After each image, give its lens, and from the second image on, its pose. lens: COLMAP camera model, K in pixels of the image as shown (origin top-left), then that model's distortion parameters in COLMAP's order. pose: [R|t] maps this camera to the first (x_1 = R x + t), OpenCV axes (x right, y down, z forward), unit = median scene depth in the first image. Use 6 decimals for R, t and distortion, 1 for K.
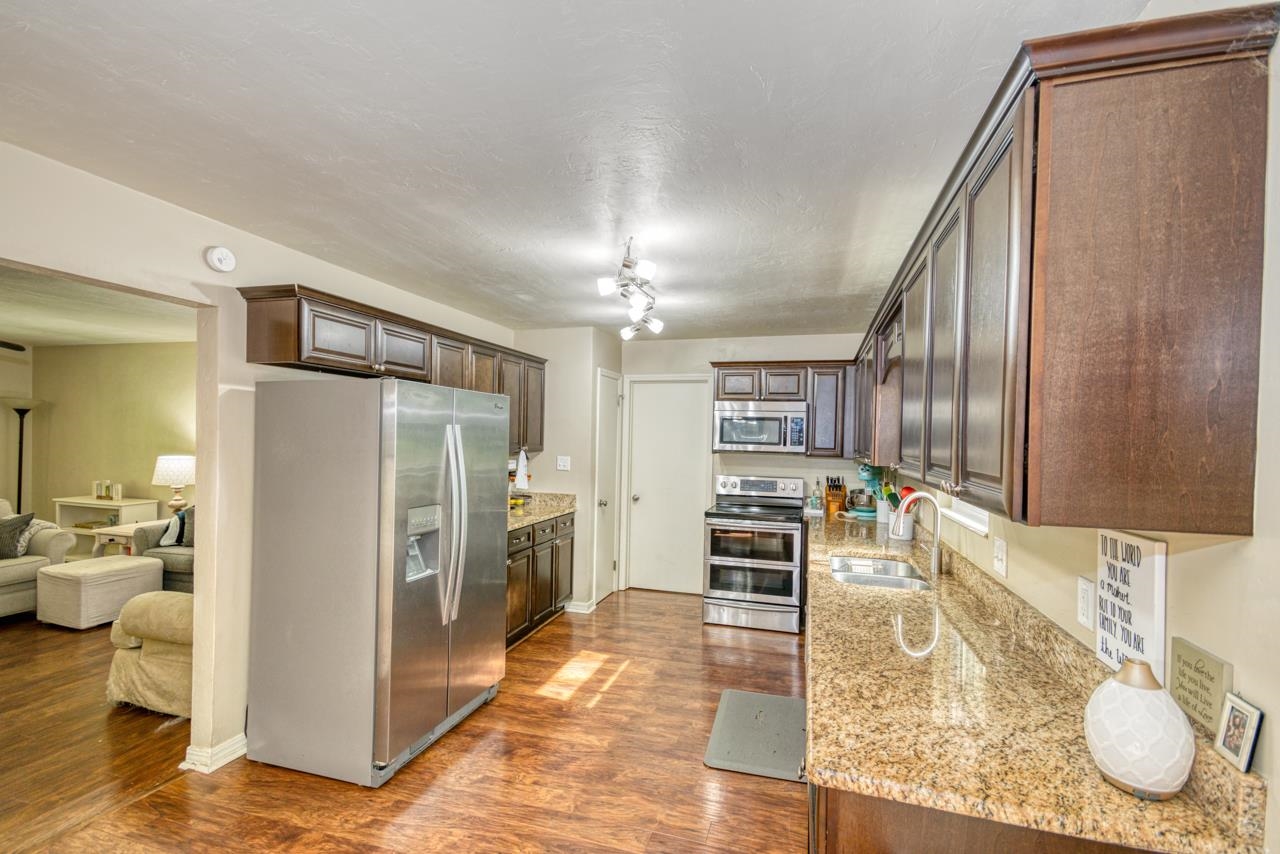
lens RADIAL K [[562.6, 0, 642.6], [0, 562.6, 440.9], [0, 0, 1]] dist [0.003069, 0.000658]
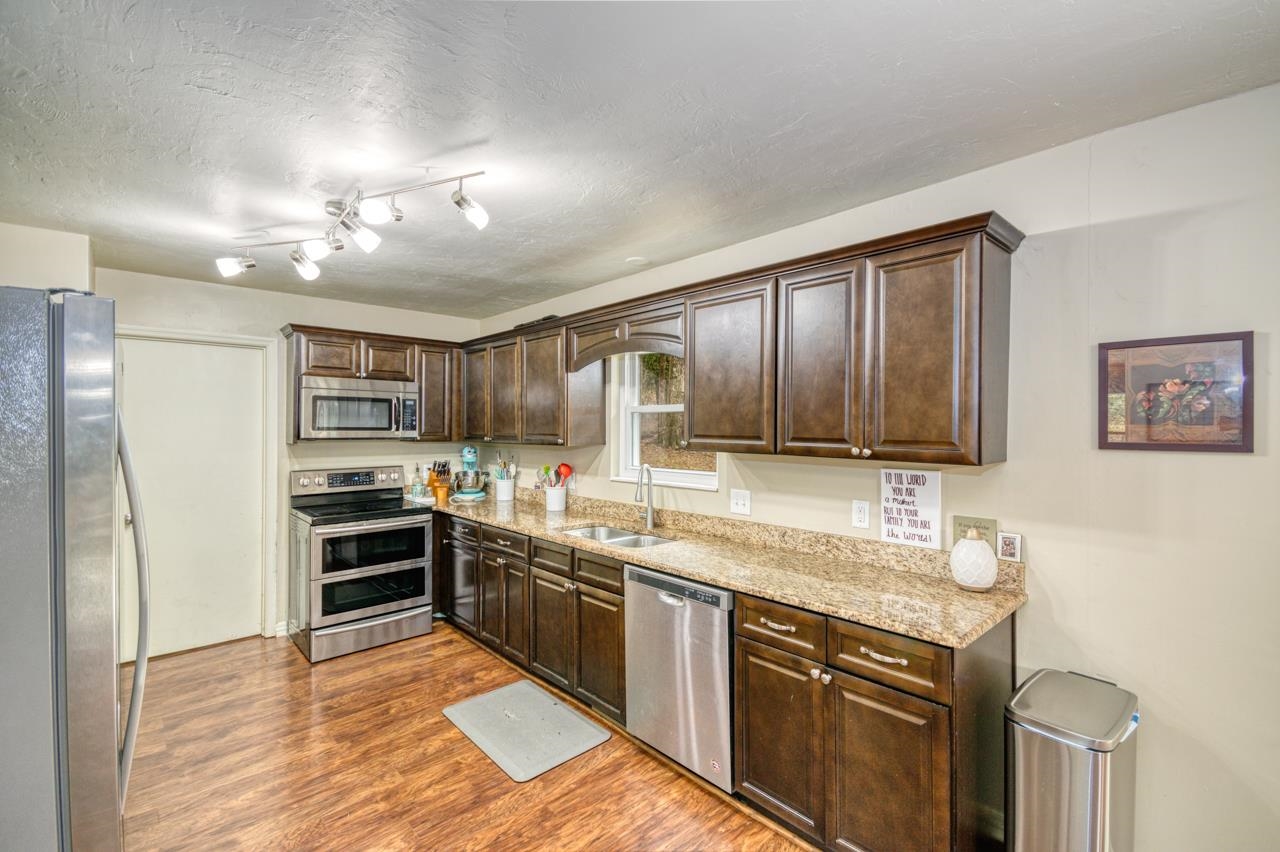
lens RADIAL K [[558.6, 0, 648.0], [0, 558.6, 424.6], [0, 0, 1]] dist [0.000727, -0.000412]
pose [[0.502984, -0.018056, 0.864107, -0.409448], [0.014911, 0.999814, 0.012212, -0.007628], [-0.864167, 0.006742, 0.503160, 0.280008]]
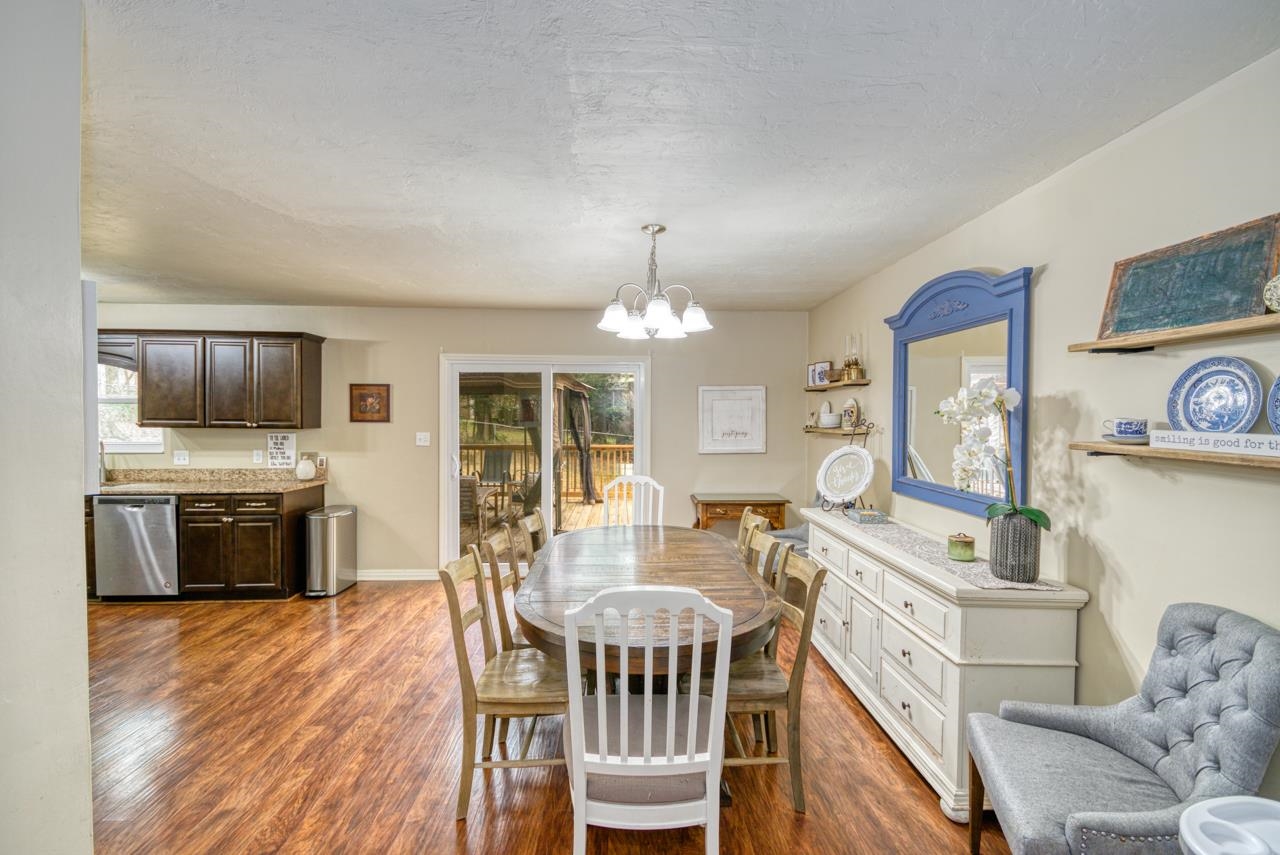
lens RADIAL K [[558.6, 0, 648.0], [0, 558.6, 426.1], [0, 0, 1]] dist [0.000727, -0.000412]
pose [[-0.333847, -0.040883, 0.941740, -1.326439], [-0.004904, 0.999121, 0.041636, -0.024863], [-0.942615, 0.009282, -0.333754, -0.054002]]
